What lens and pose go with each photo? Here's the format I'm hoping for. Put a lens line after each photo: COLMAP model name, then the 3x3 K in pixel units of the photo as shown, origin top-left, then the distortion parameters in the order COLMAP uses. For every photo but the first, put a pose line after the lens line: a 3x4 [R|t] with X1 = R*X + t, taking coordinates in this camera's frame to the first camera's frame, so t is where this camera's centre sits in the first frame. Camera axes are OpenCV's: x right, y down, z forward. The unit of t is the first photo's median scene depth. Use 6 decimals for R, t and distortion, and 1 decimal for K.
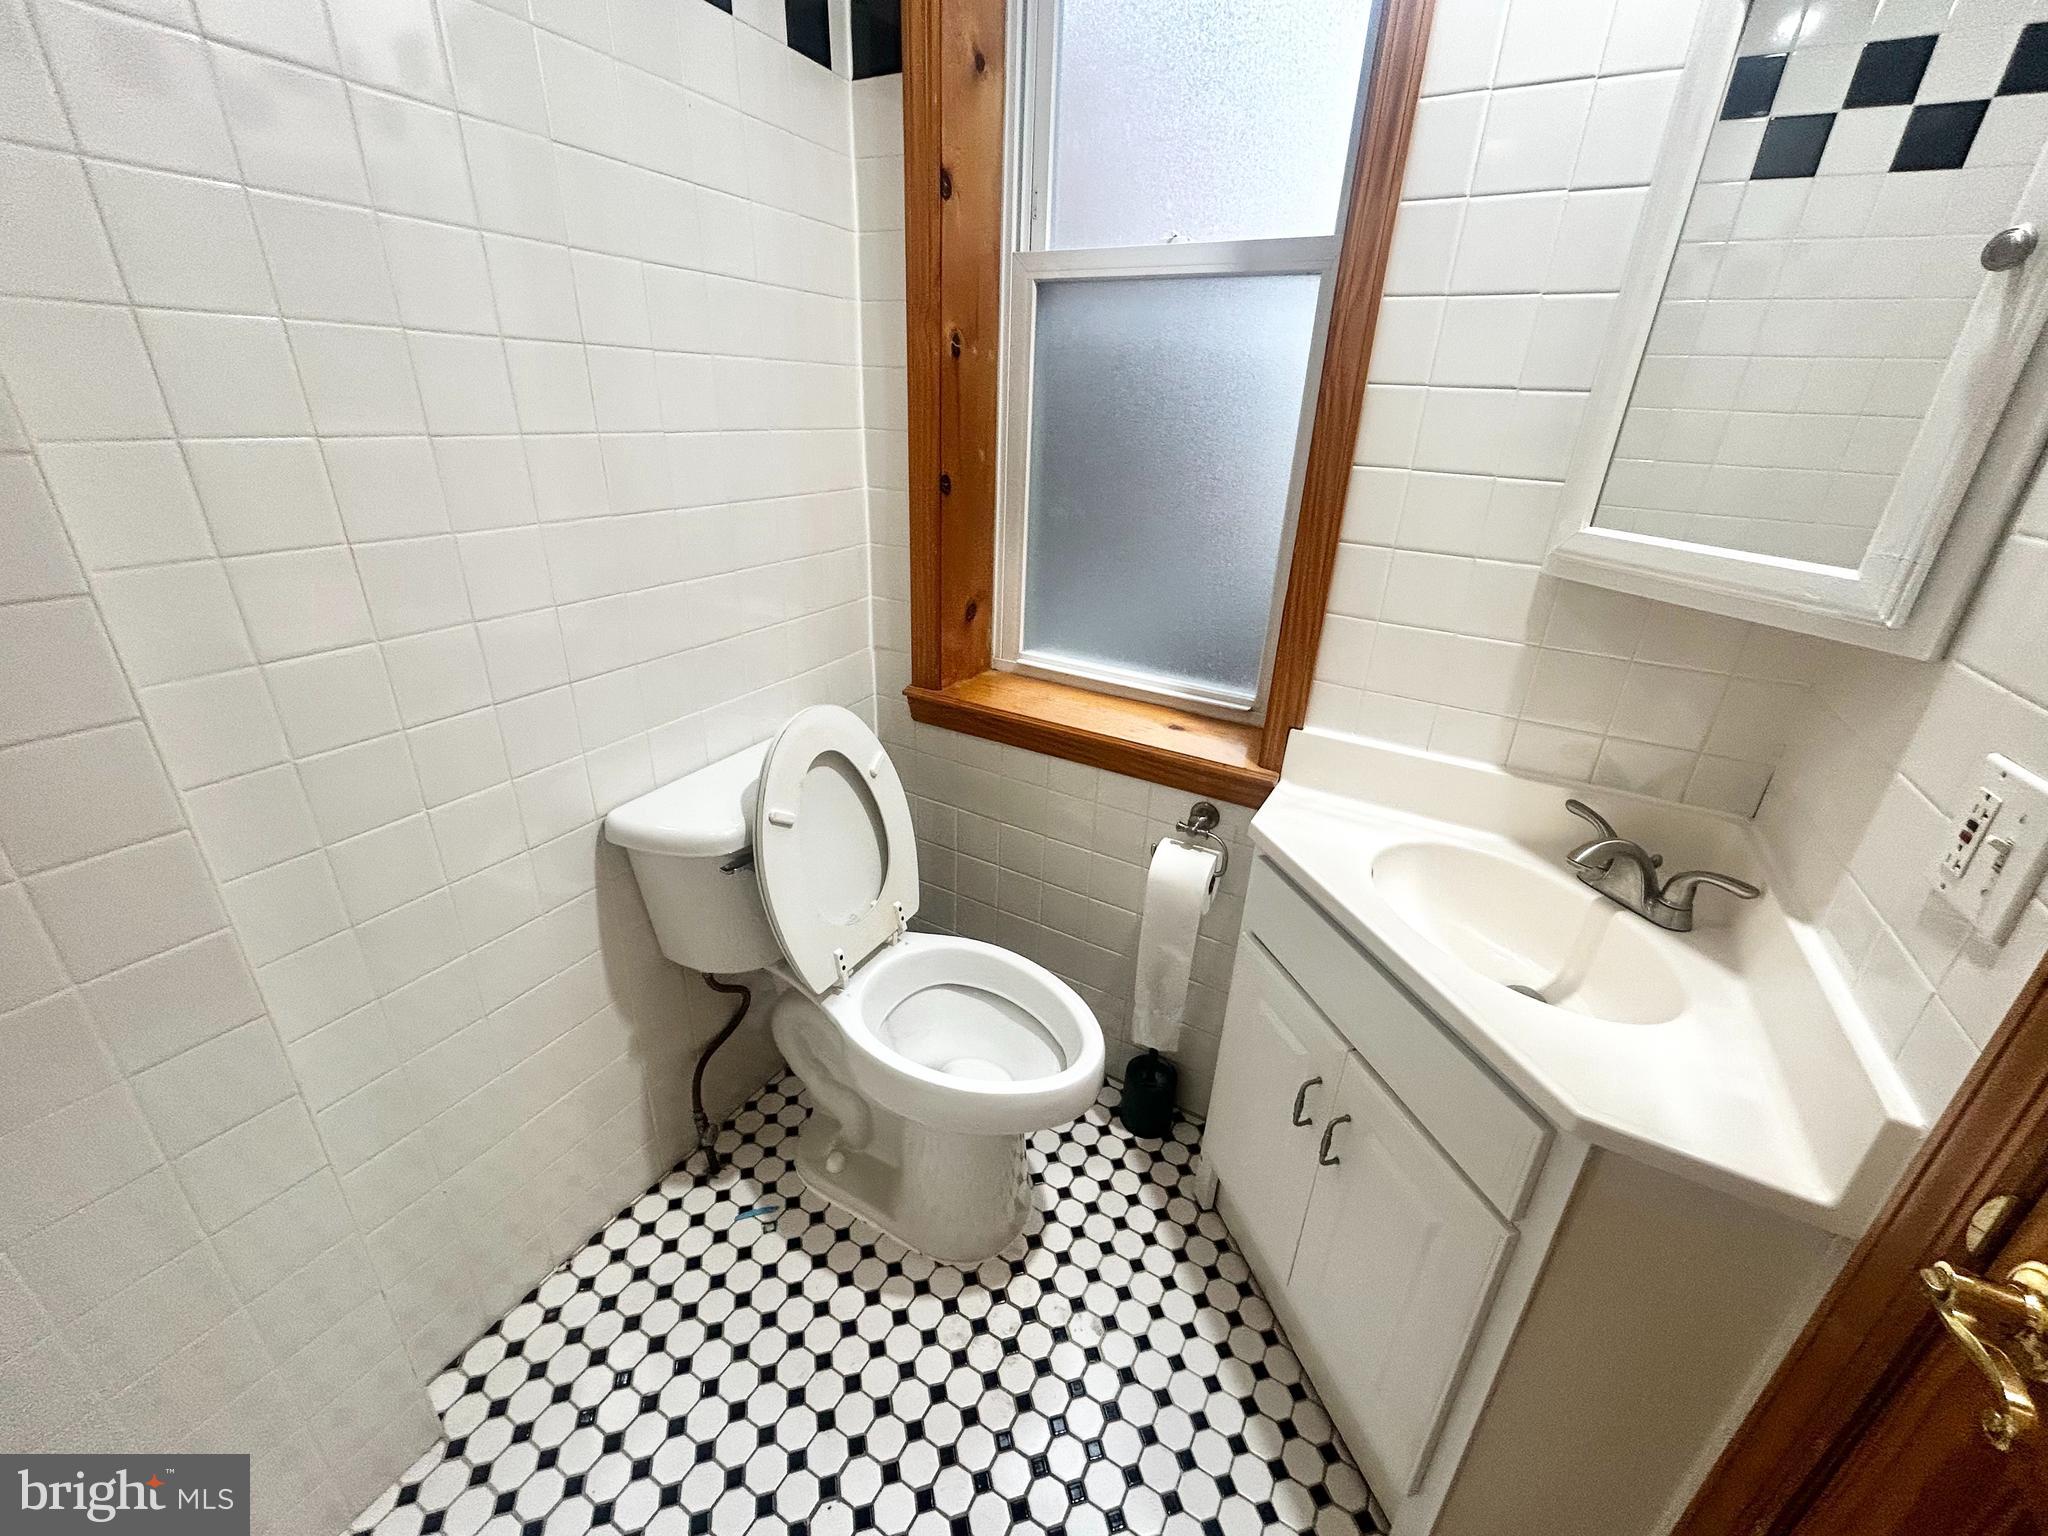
lens RADIAL K [[825.9, 0, 1021.4], [0, 825.9, 761.6], [0, 0, 1]] dist [-0.001590, 0.000420]
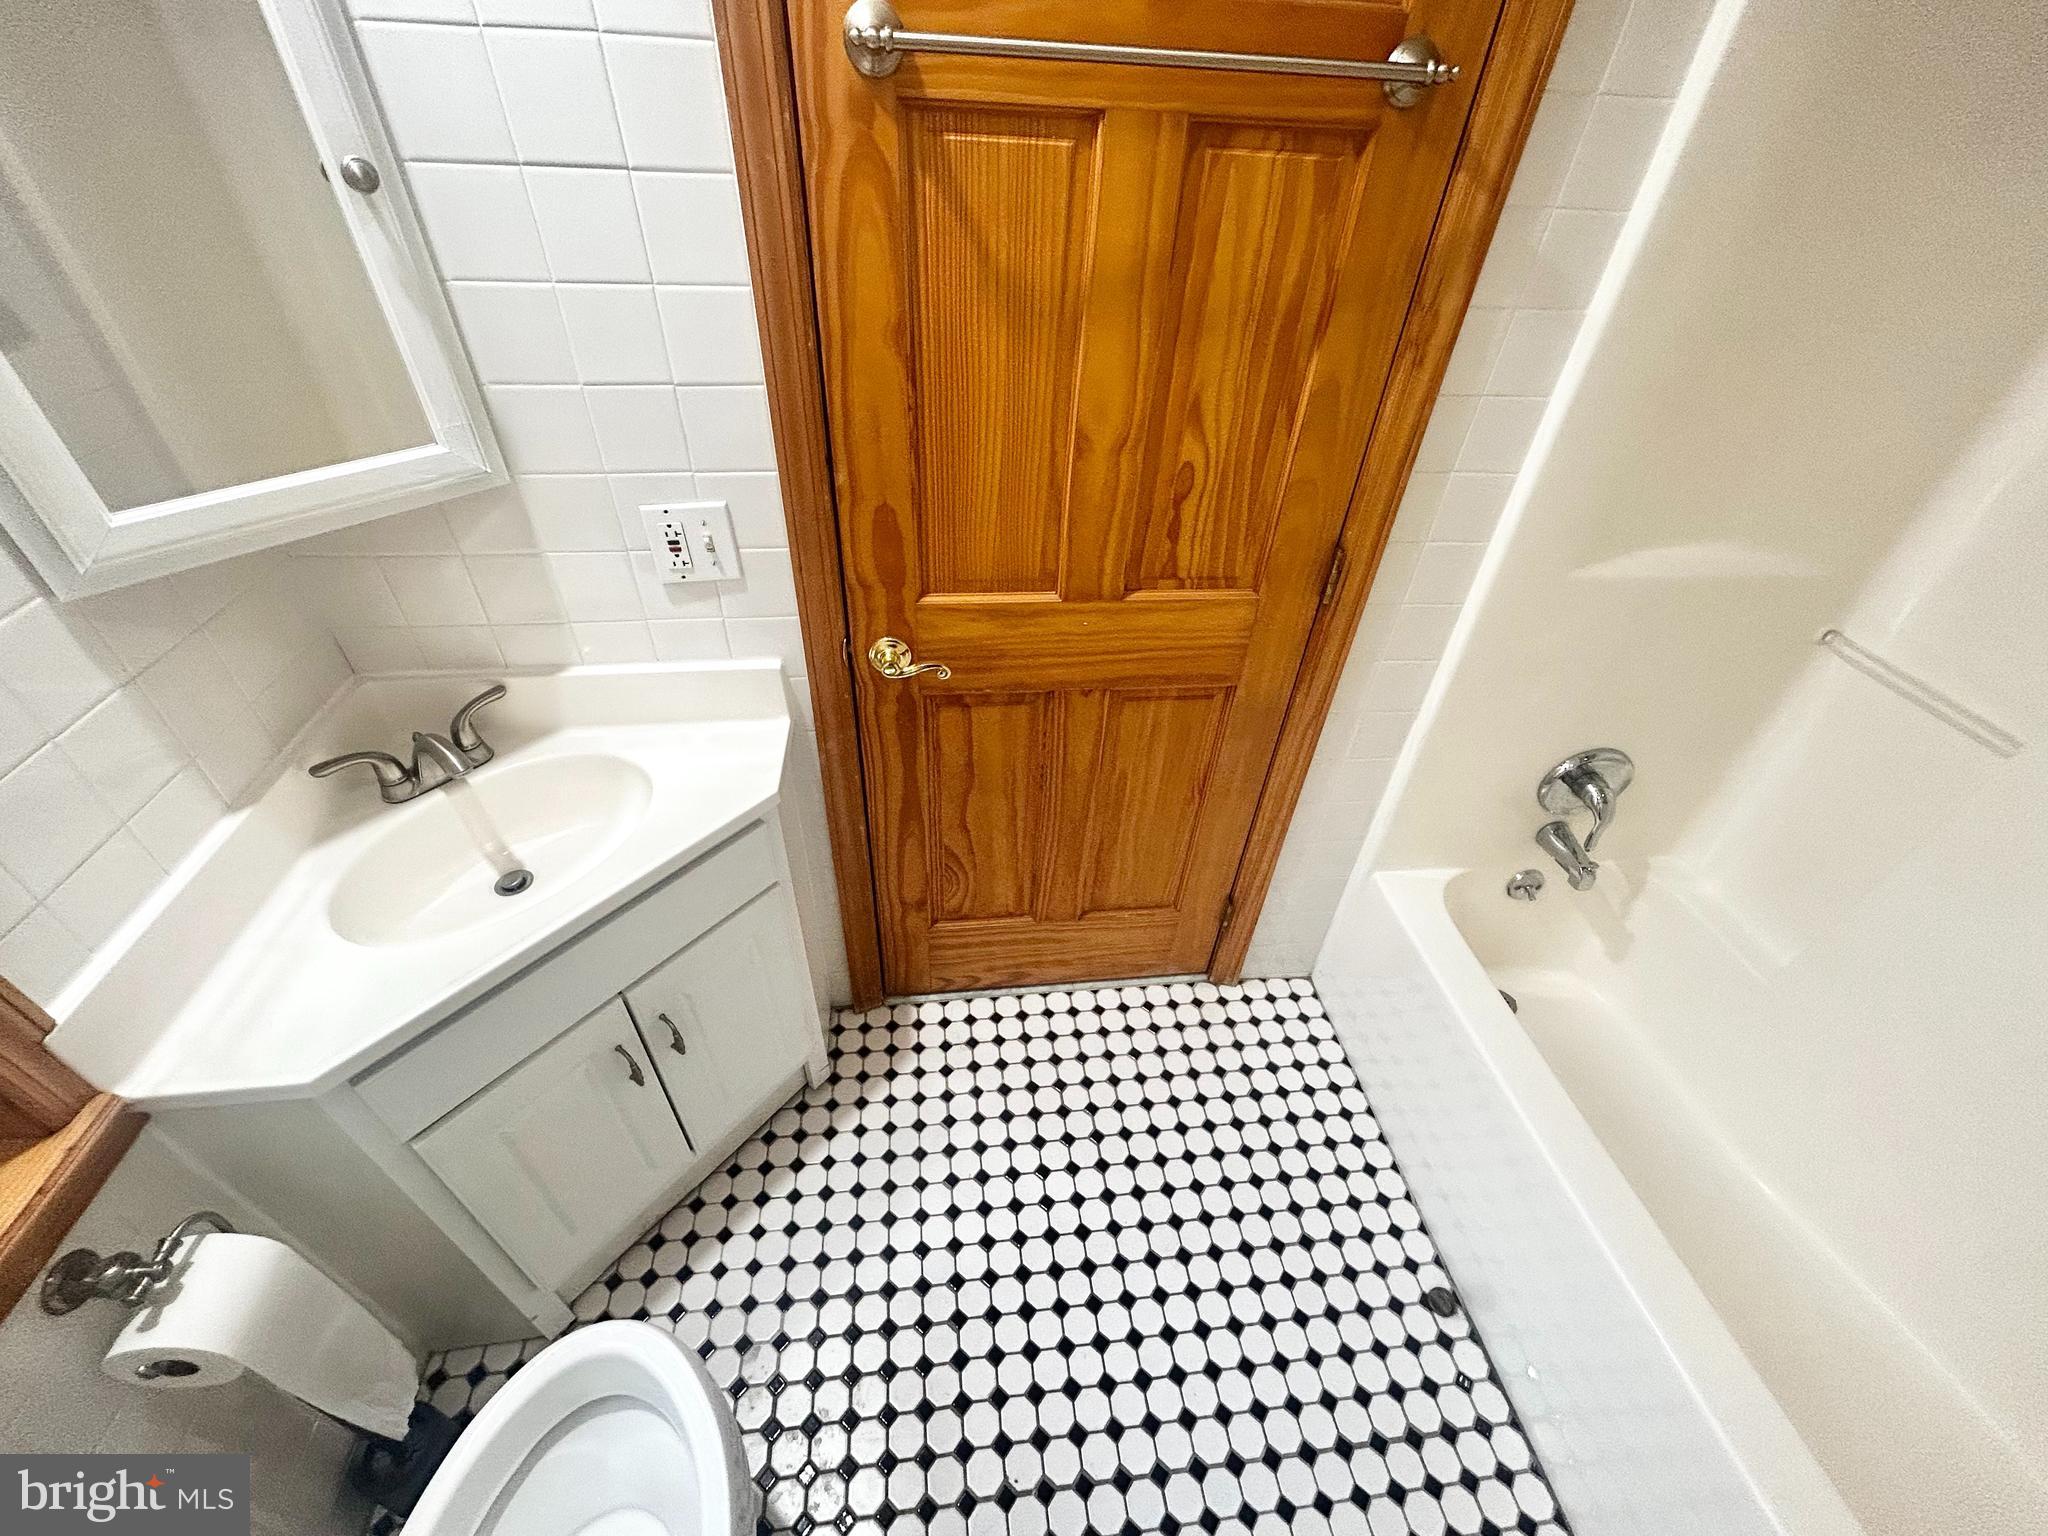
lens RADIAL K [[825.9, 0, 1021.4], [0, 825.9, 761.6], [0, 0, 1]] dist [-0.001590, 0.000420]
pose [[-0.591686, -0.558313, 0.581544, -0.307654], [0.260722, 0.550077, 0.793372, -0.456867], [-0.762844, 0.621049, -0.179908, 0.538805]]
